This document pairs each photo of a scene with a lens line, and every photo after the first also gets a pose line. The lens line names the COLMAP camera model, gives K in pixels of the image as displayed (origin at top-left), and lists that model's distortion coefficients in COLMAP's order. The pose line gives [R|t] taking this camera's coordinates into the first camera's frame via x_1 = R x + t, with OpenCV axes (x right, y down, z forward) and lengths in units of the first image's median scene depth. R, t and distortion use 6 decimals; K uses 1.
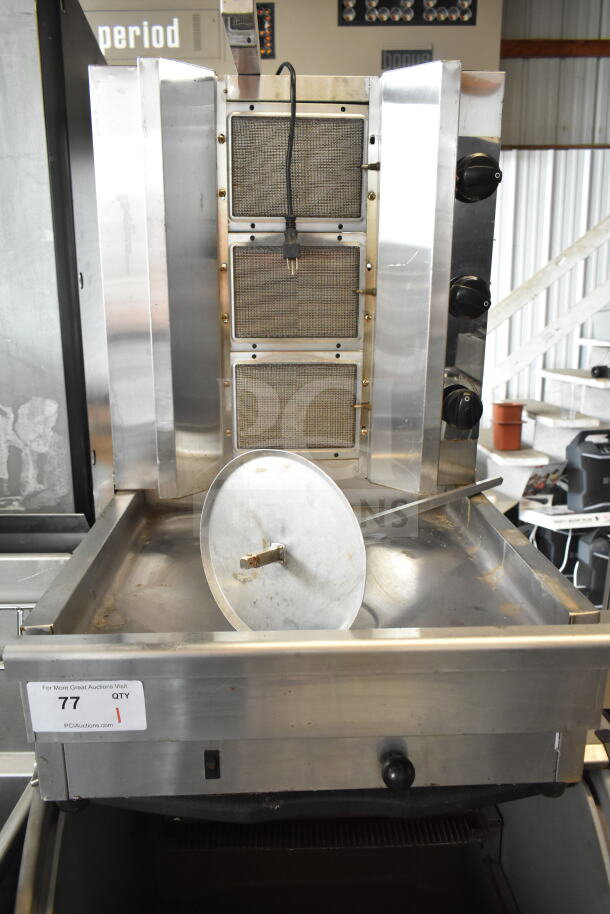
lens RADIAL K [[686.2, 0, 305.7], [0, 686.2, 457.7], [0, 0, 1]] dist [-0.011789, 0.005267]
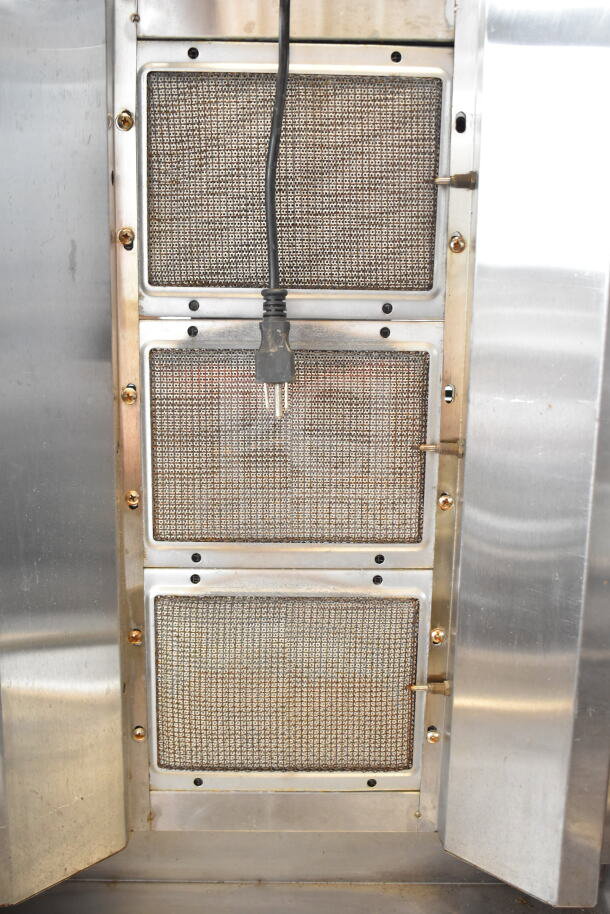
lens RADIAL K [[953.7, 0, 306.4], [0, 953.7, 461.2], [0, 0, 1]] dist [-0.023191, 0.000000]
pose [[0.999159, 0.017531, -0.037064, 0.022860], [-0.020010, 0.997511, -0.067617, -0.195324], [0.035786, 0.068302, 0.997023, 0.383427]]
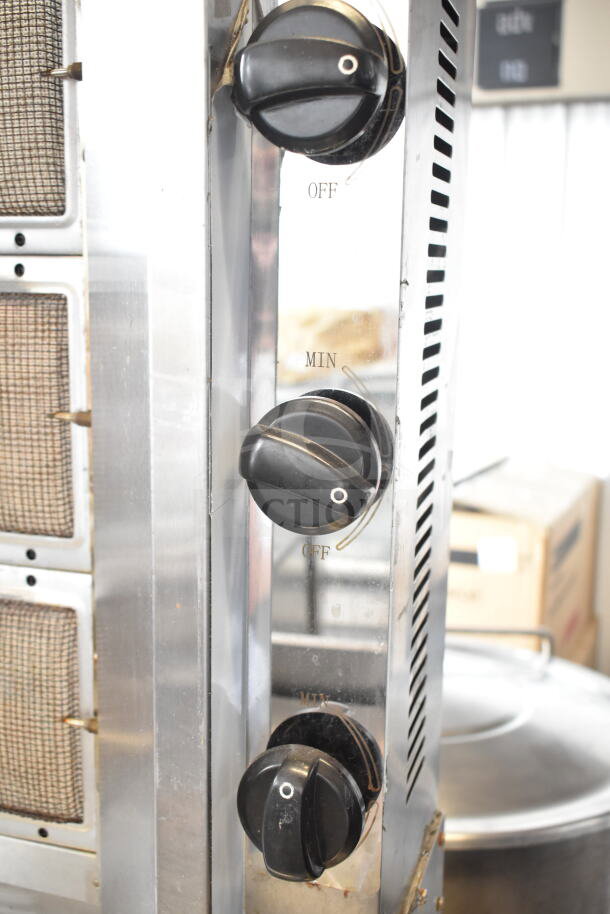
lens RADIAL K [[1037.8, 0, 305.8], [0, 1037.8, 453.4], [0, 0, 1]] dist [-0.014769, 0.000000]
pose [[0.931578, 0.075276, -0.355663, 0.400391], [-0.104846, 0.992389, -0.064581, -0.208296], [0.348095, 0.097452, 0.932380, 0.561087]]
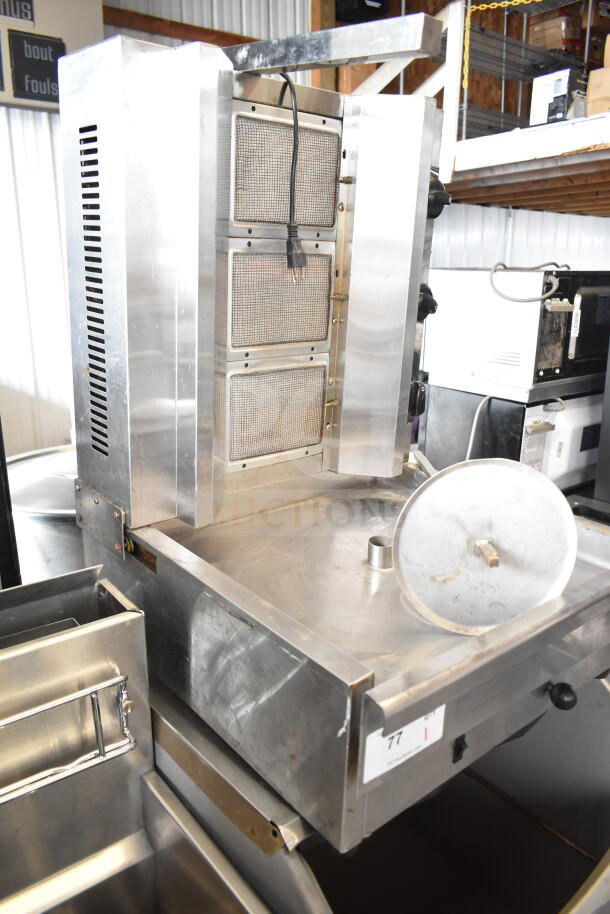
lens RADIAL K [[686.2, 0, 292.5], [0, 686.2, 459.0], [0, 0, 1]] dist [-0.011789, 0.005267]
pose [[0.810094, -0.150049, 0.566774, -0.629047], [0.120337, 0.988668, 0.089743, -0.100634], [-0.573818, -0.004497, 0.818971, 0.172243]]
